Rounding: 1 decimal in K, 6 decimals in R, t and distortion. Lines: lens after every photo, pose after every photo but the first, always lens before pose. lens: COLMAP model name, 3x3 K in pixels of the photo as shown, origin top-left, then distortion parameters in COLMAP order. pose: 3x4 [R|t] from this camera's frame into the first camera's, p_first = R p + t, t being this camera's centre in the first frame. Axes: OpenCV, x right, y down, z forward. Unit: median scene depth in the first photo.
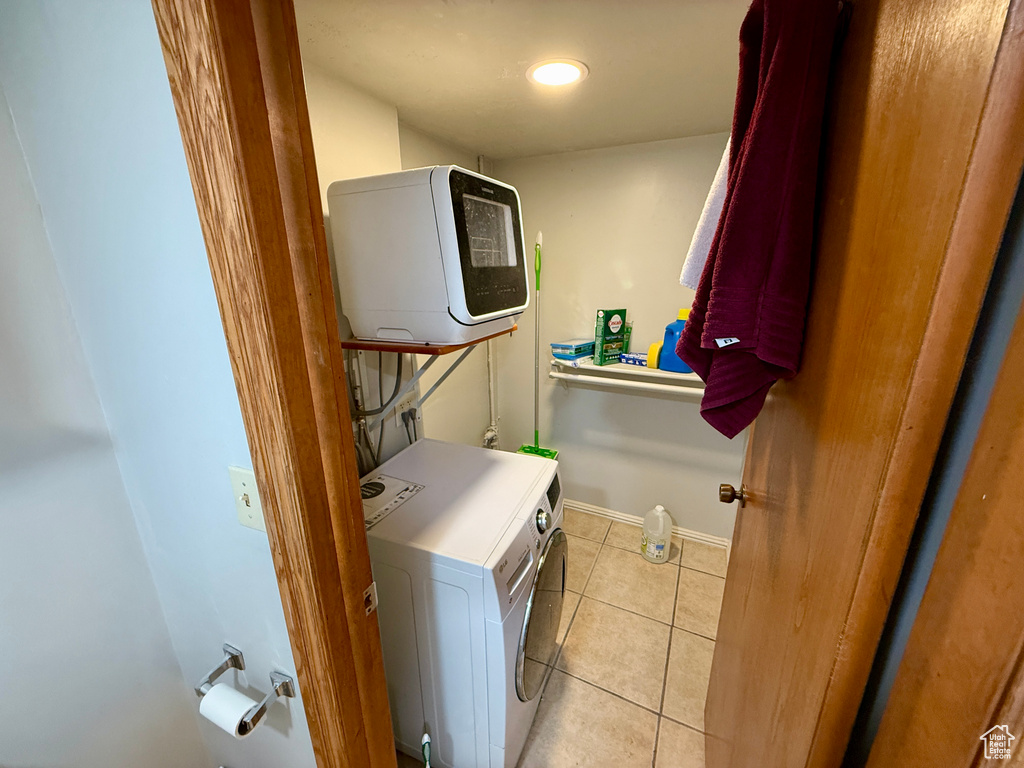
lens RADIAL K [[408.3, 0, 511.8], [0, 408.3, 381.7], [0, 0, 1]] dist [0.000769, 0.000148]
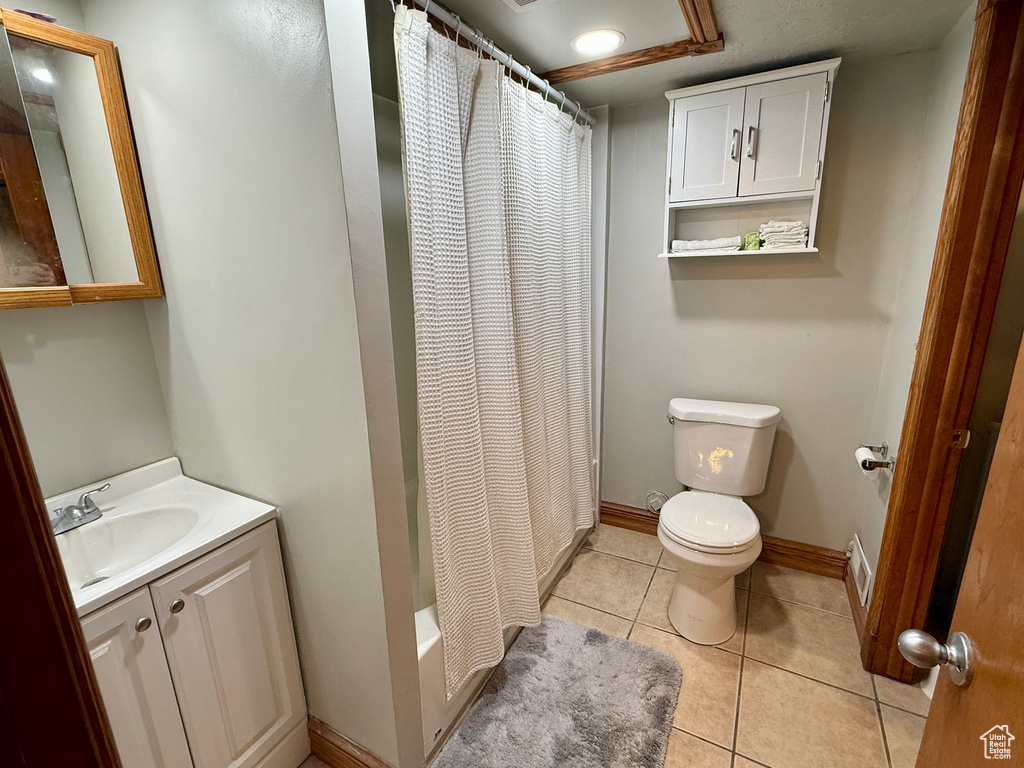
lens RADIAL K [[473.9, 0, 512.7], [0, 473.9, 384.6], [0, 0, 1]] dist [-0.003203, -0.000442]
pose [[-0.051339, 0.255085, -0.965555, 1.749402], [-0.256292, 0.931085, 0.259605, 0.391532], [0.965235, 0.260791, 0.017576, -0.875865]]
